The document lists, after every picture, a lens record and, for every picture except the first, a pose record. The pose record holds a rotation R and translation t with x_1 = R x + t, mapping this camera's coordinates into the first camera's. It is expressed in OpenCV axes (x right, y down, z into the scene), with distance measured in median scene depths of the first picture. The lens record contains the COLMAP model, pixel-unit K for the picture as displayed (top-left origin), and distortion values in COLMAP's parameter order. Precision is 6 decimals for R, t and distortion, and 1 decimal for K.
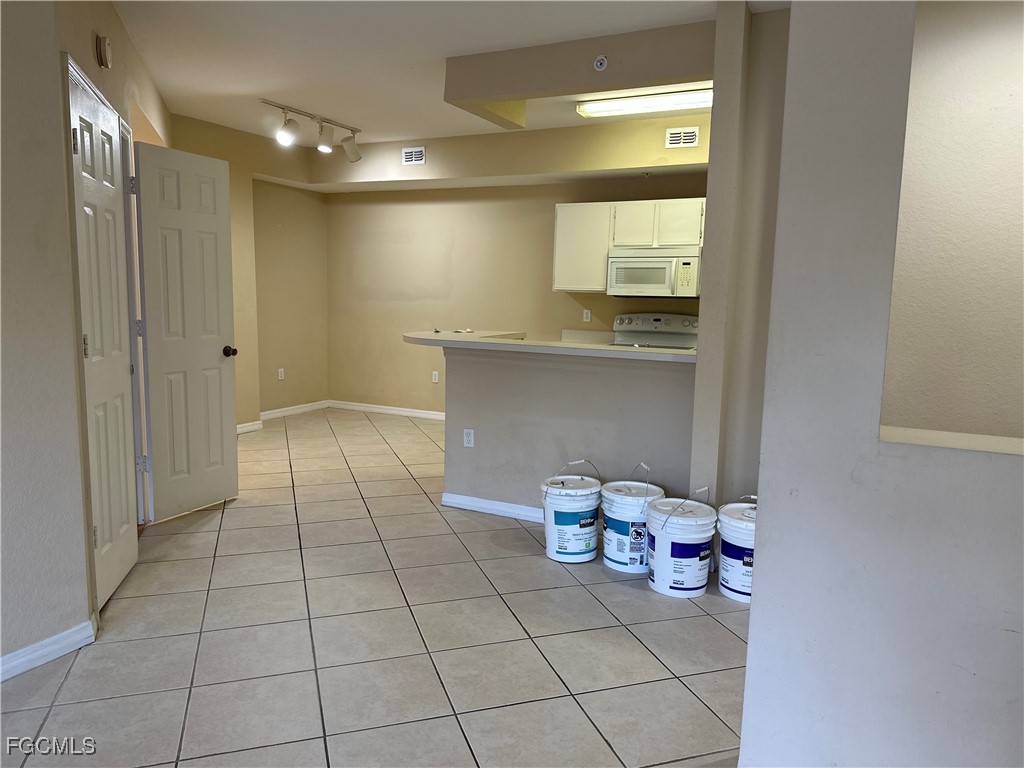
lens RADIAL K [[740.7, 0, 516.0], [0, 740.7, 406.4], [0, 0, 1]] dist [0.327602, -0.311860]
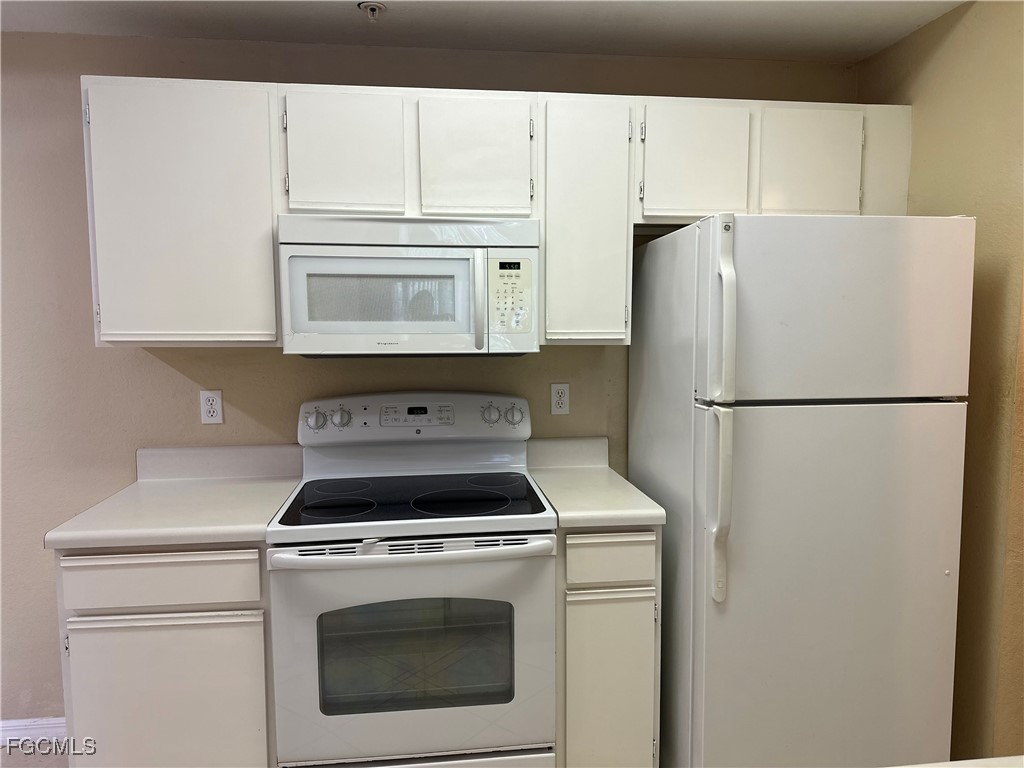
lens RADIAL K [[712.4, 0, 515.5], [0, 712.4, 406.4], [0, 0, 1]] dist [-0.001038, -0.001977]
pose [[0.822653, -0.099331, 0.559800, 0.024564], [0.112830, 0.993559, 0.010488, -0.113410], [-0.557236, 0.054534, 0.828562, 0.658998]]
